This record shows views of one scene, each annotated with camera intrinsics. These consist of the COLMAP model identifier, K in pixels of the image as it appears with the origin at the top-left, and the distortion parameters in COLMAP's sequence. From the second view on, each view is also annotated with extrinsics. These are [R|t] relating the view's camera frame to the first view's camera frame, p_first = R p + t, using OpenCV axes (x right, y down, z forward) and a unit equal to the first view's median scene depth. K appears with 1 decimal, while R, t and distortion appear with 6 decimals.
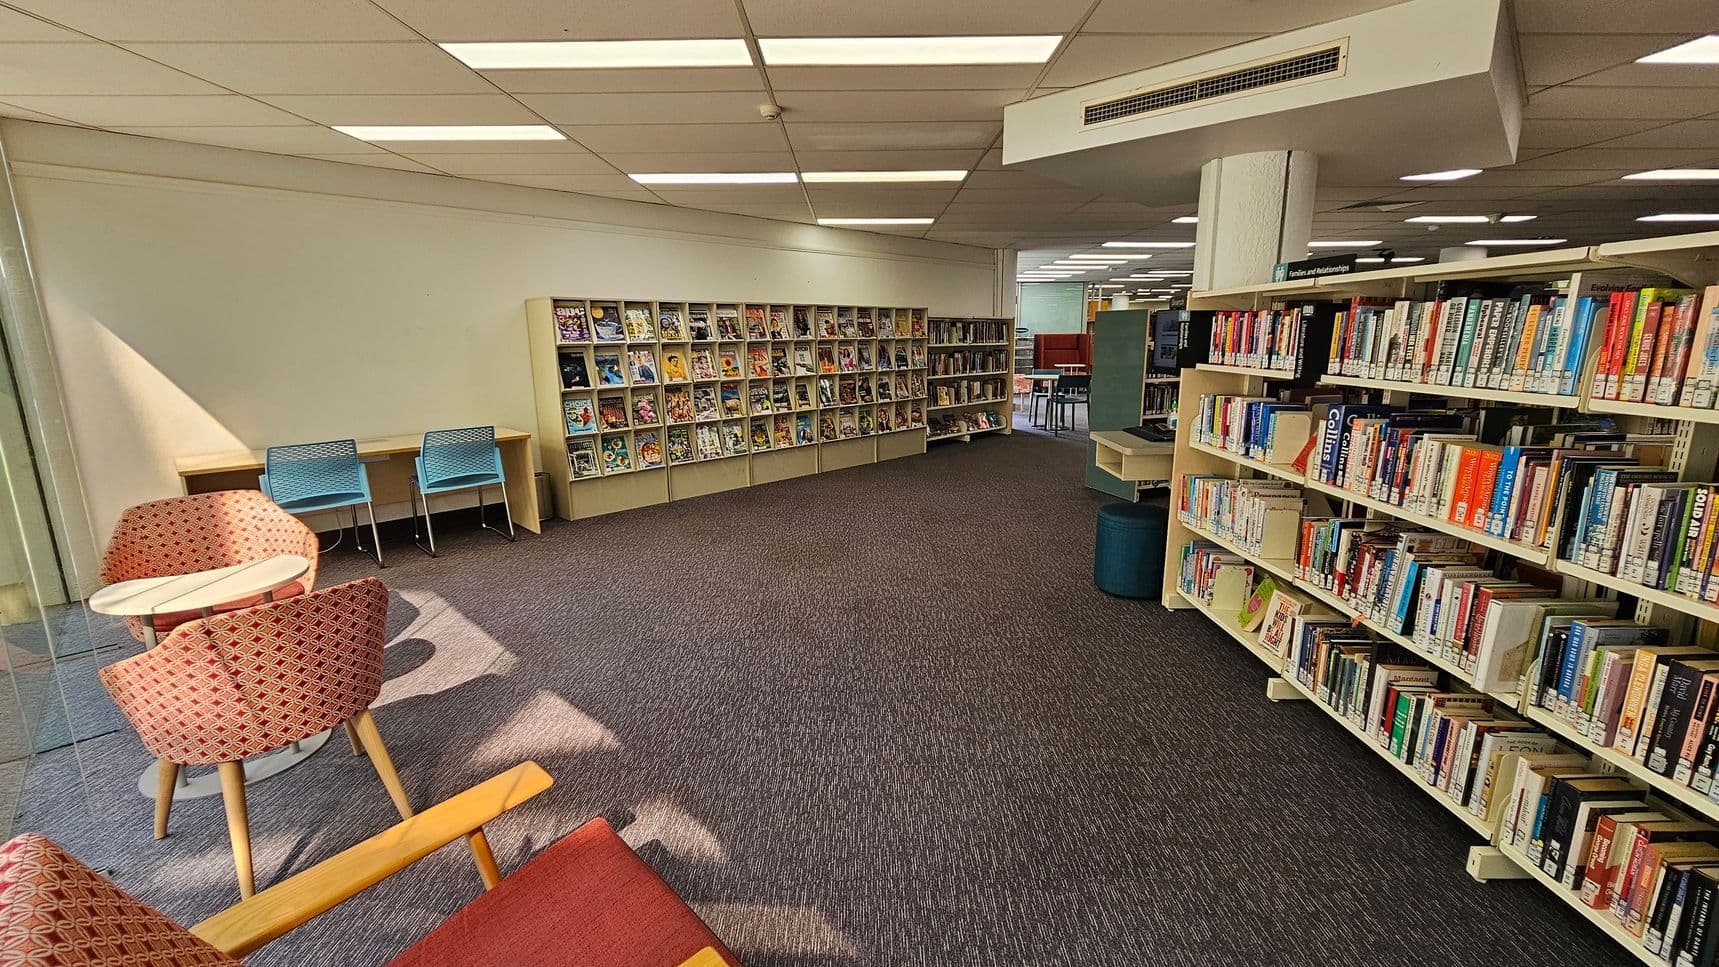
lens RADIAL K [[703.6, 0, 854.9], [0, 703.6, 476.1], [0, 0, 1]] dist [-0.003707, 0.000551]
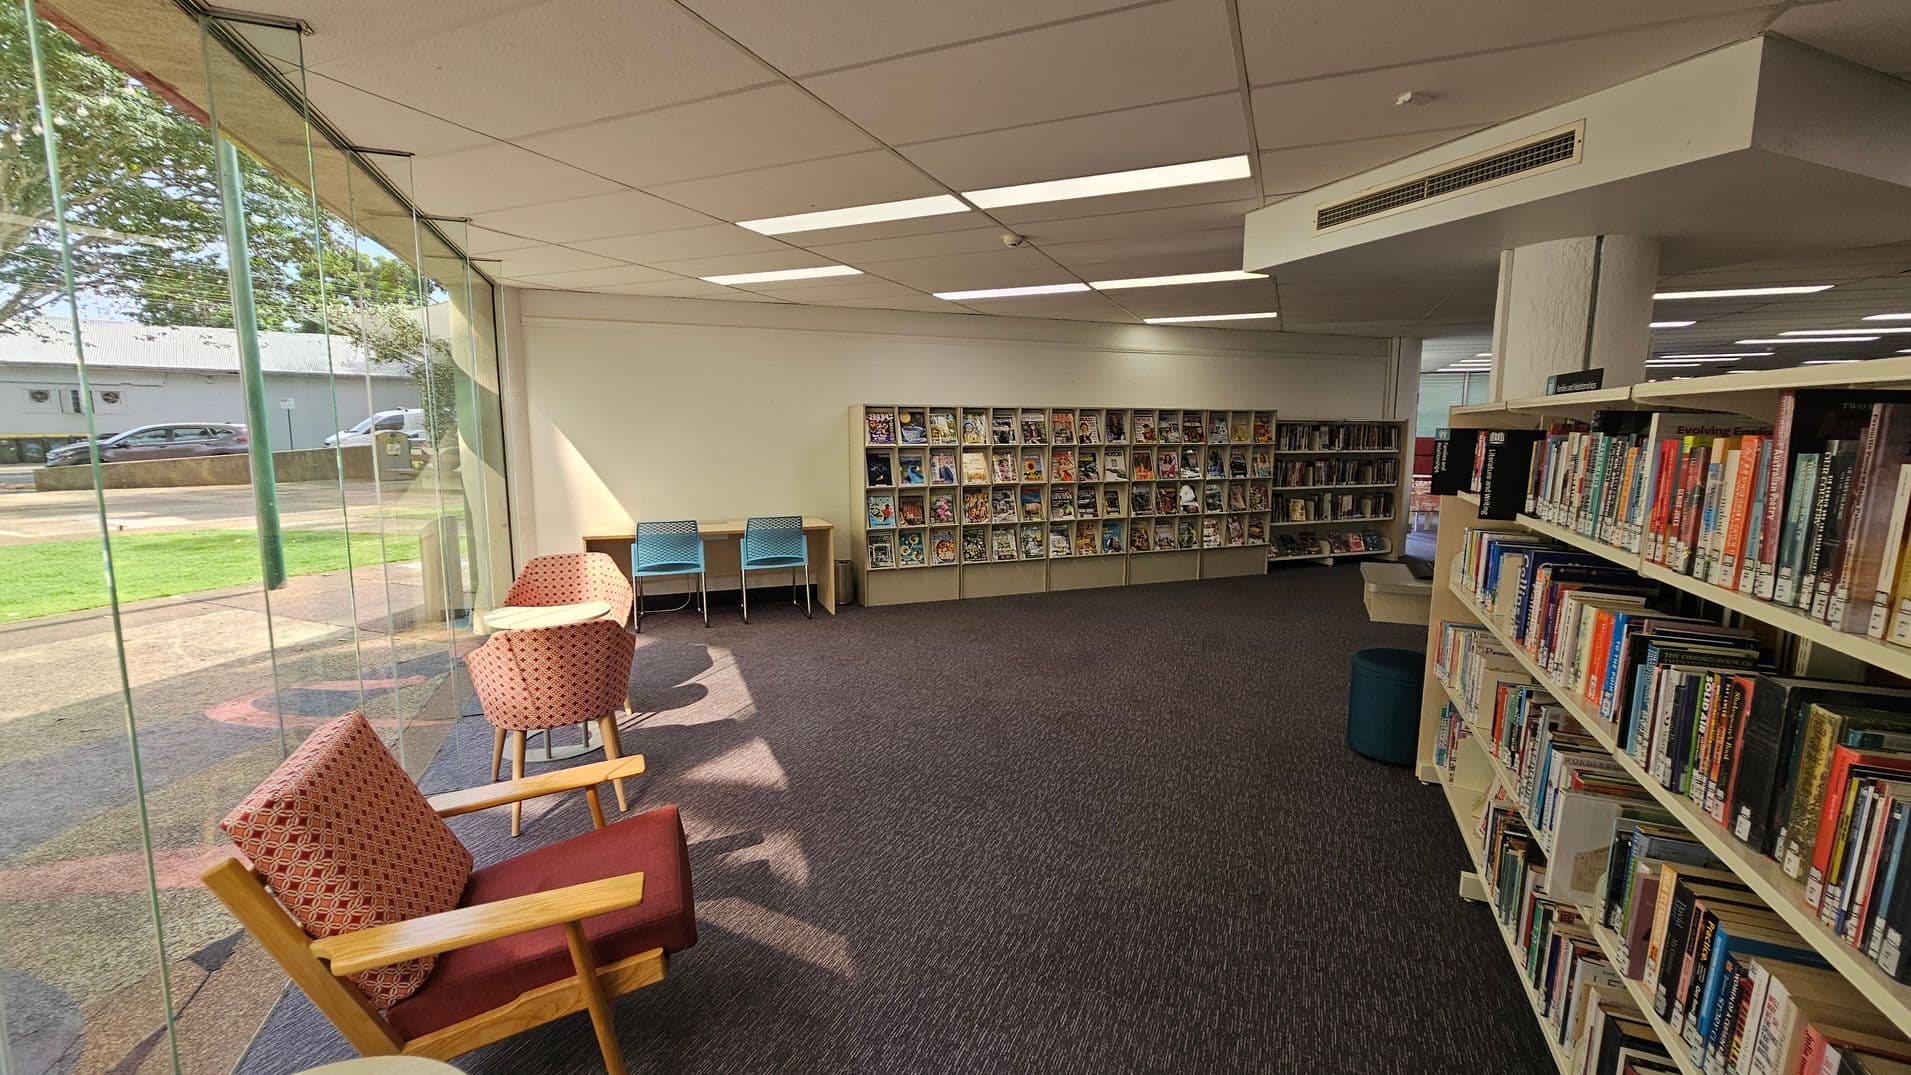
lens RADIAL K [[777.1, 0, 946.8], [0, 777.1, 535.5], [0, 0, 1]] dist [-0.000861, -0.000211]
pose [[0.912012, 0.066695, -0.404704, 0.183835], [-0.091413, 0.994925, -0.042039, -0.006588], [0.399847, 0.075336, 0.913481, -0.056603]]
